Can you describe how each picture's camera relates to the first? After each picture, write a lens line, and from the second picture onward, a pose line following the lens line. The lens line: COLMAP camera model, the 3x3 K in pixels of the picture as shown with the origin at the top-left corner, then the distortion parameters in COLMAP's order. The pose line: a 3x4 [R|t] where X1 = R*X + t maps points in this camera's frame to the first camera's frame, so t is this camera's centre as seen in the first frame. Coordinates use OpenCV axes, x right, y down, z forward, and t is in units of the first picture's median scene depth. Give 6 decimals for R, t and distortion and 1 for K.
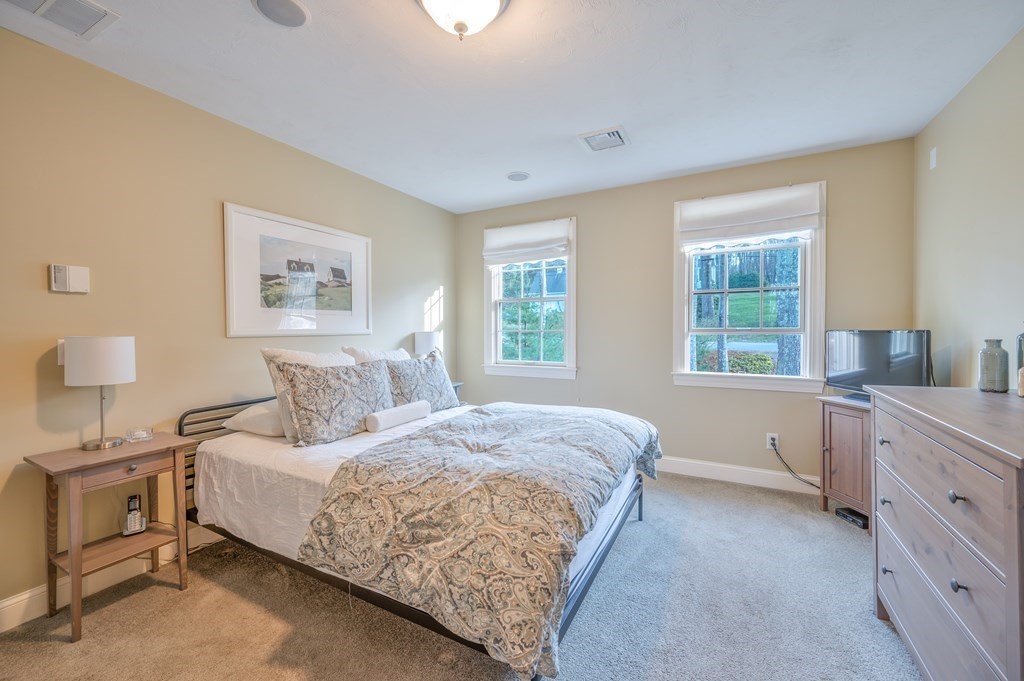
lens RADIAL K [[406.2, 0, 511.4], [0, 406.2, 339.5], [0, 0, 1]] dist [-0.001485, 0.000063]
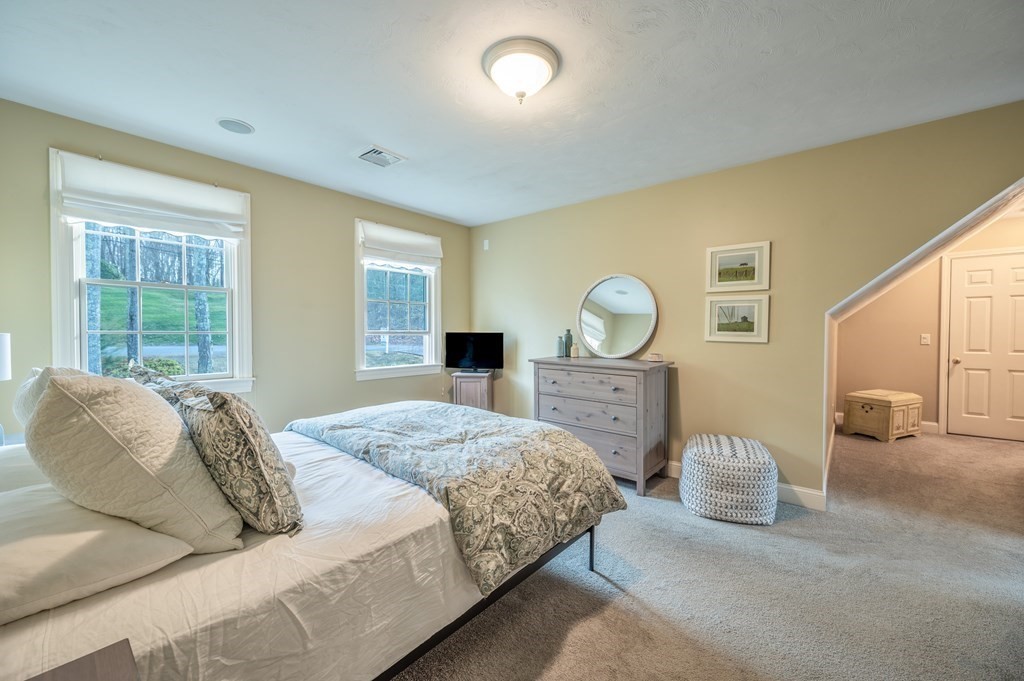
lens RADIAL K [[406.2, 0, 522.6], [0, 406.2, 337.5], [0, 0, 1]] dist [-0.001485, 0.000063]
pose [[0.181289, -0.009751, 0.983382, -0.704444], [0.019173, 0.999796, 0.006379, -0.007227], [-0.983243, 0.017697, 0.181439, 0.392810]]
